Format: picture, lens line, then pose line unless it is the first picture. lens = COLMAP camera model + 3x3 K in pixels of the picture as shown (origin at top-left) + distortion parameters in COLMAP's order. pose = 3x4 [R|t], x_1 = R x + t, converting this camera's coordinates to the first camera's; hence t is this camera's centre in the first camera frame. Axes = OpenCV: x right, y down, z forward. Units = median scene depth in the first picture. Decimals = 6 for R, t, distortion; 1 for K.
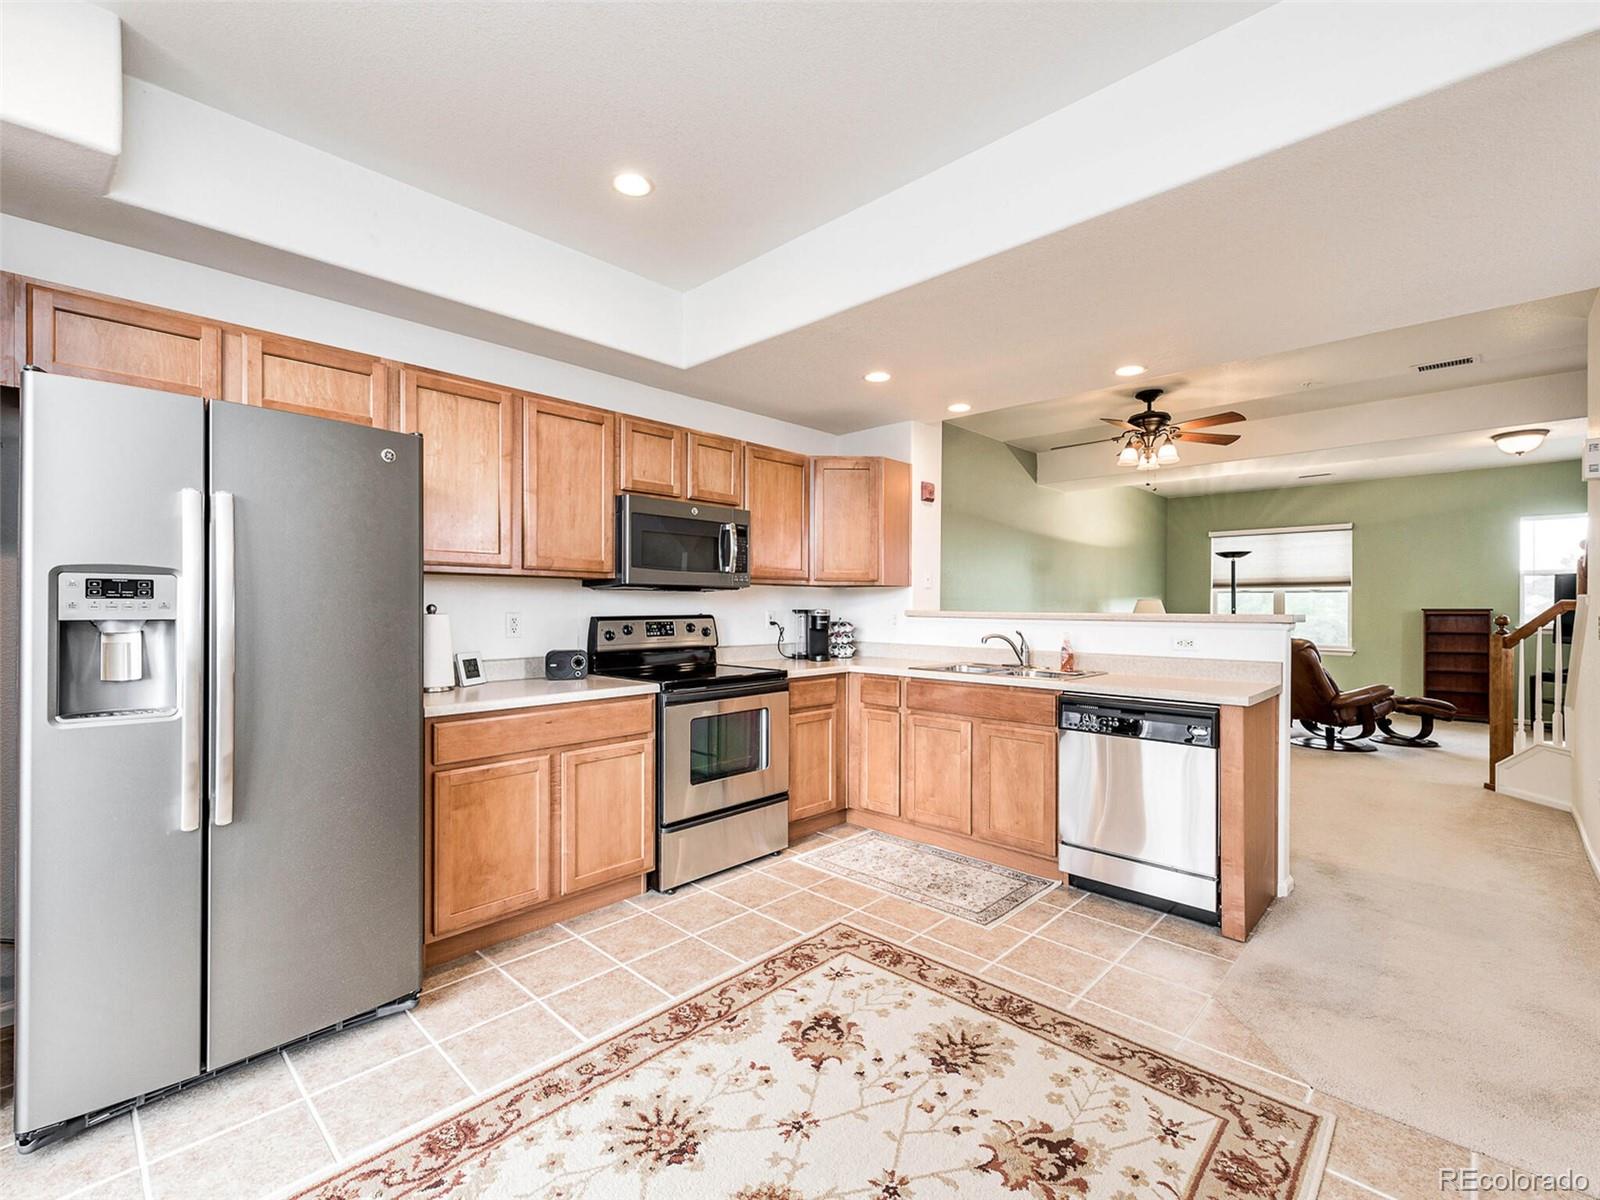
lens RADIAL K [[715.1, 0, 802.3], [0, 715.1, 607.9], [0, 0, 1]] dist [0.024220, -0.007824]
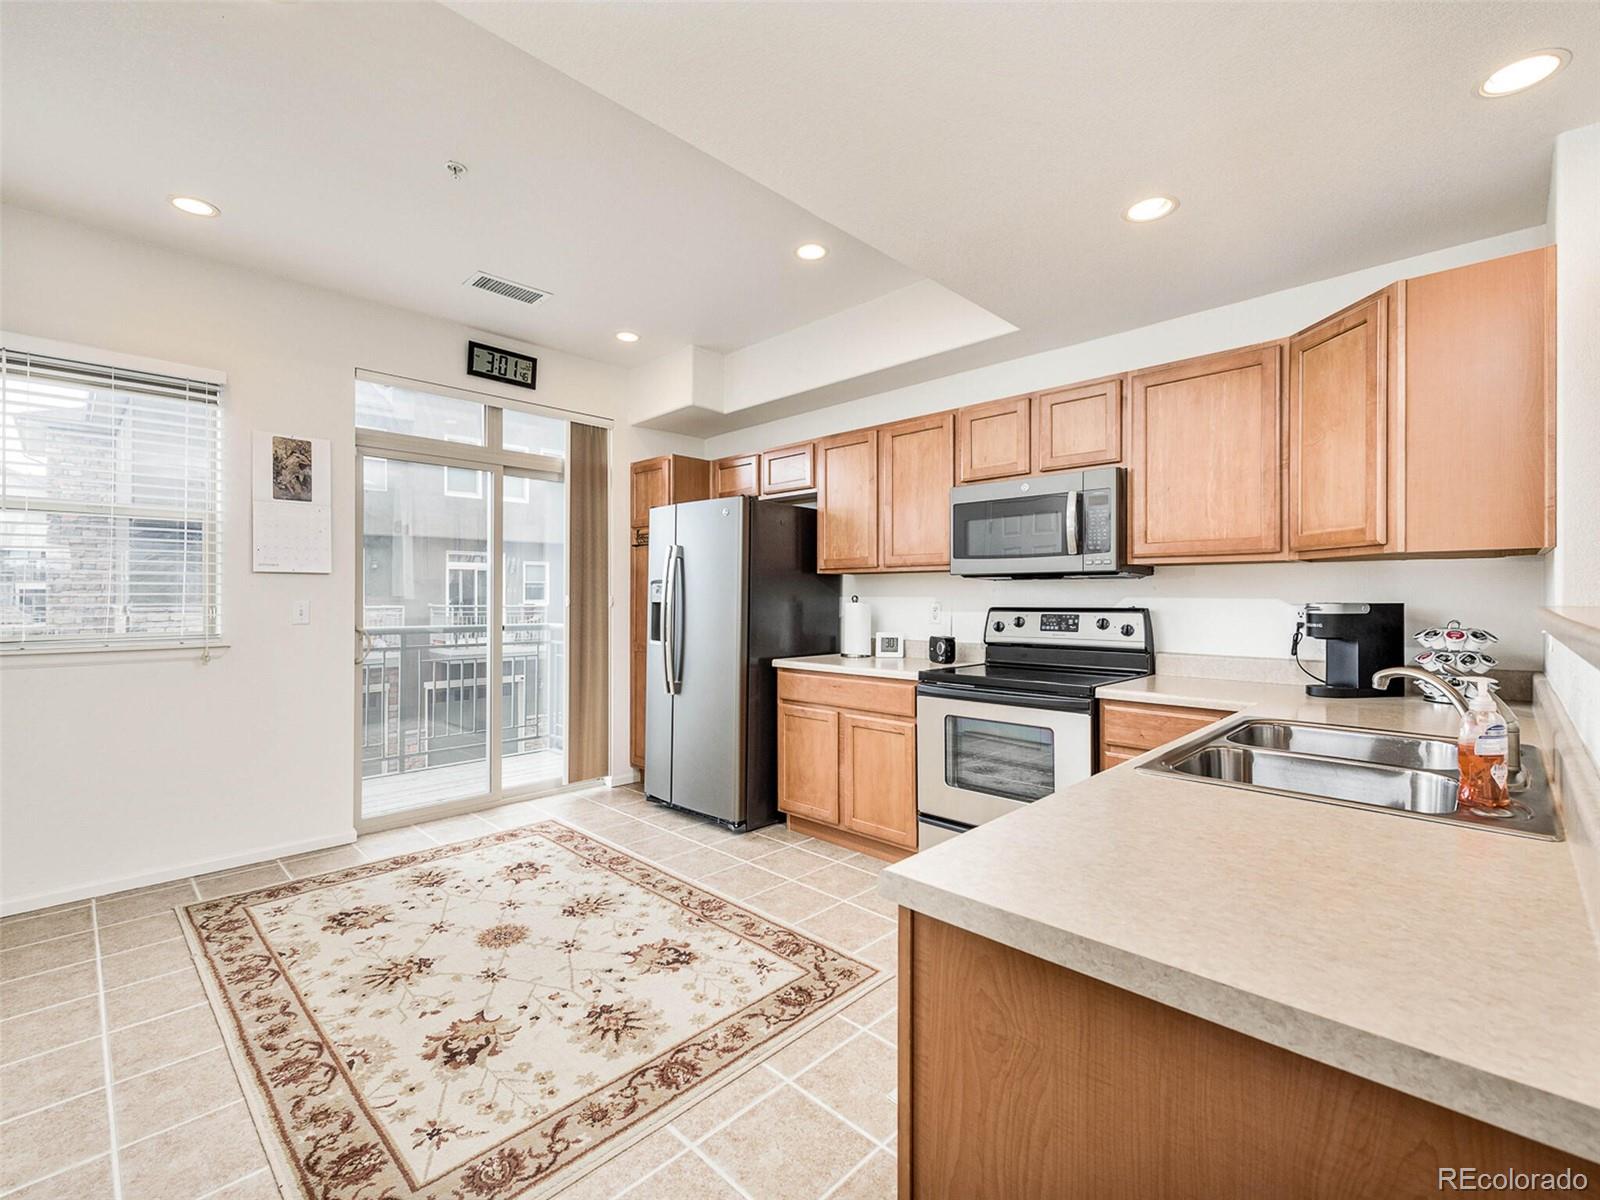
lens RADIAL K [[714.4, 0, 800.0], [0, 714.4, 600.0], [0, 0, 1]] dist [0.001041, -0.000872]
pose [[-0.016328, 0.001067, -0.999866, 1.225571], [-0.006359, 0.999979, 0.001171, 0.004180], [0.999846, 0.006377, -0.016321, 1.263685]]
